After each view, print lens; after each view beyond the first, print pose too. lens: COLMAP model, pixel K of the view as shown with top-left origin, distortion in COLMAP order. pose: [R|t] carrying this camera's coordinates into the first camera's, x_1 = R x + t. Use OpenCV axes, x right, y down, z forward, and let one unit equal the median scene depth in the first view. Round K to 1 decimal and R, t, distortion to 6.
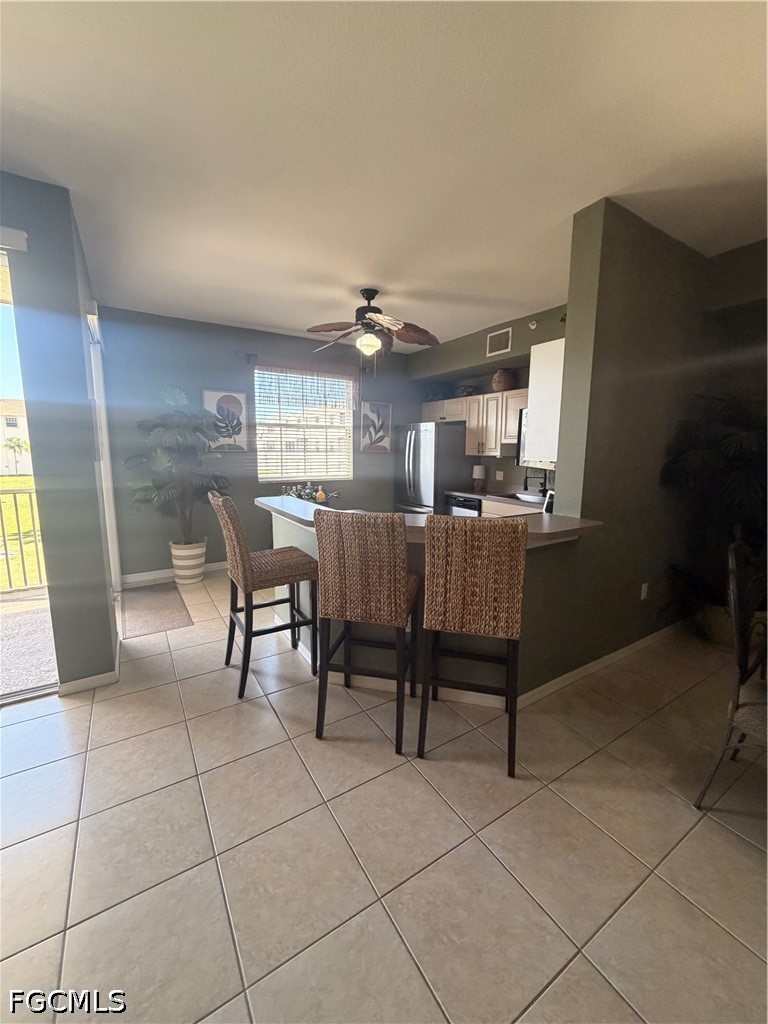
lens RADIAL K [[408.6, 0, 387.0], [0, 408.6, 513.3], [0, 0, 1]] dist [-0.003512, -0.000286]
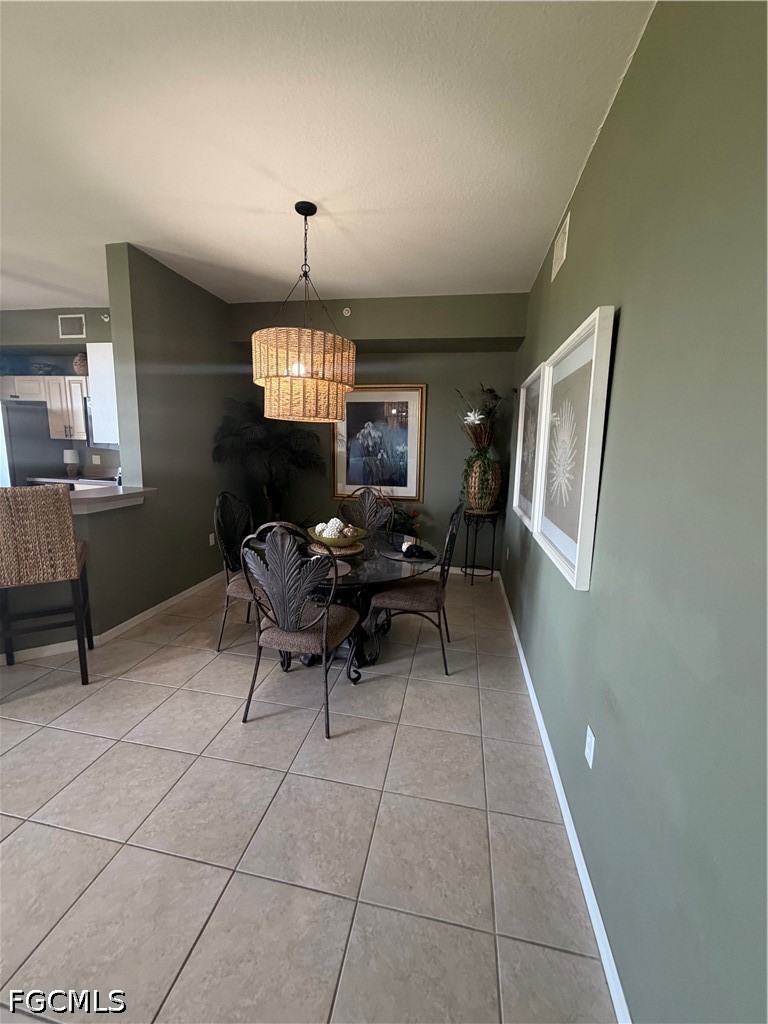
lens RADIAL K [[408.6, 0, 386.3], [0, 408.6, 509.3], [0, 0, 1]] dist [-0.003512, -0.000286]
pose [[0.684623, -0.101807, 0.721753, 0.030197], [0.089018, 0.994464, 0.055837, 0.038599], [-0.723442, 0.026022, 0.689895, -0.216874]]
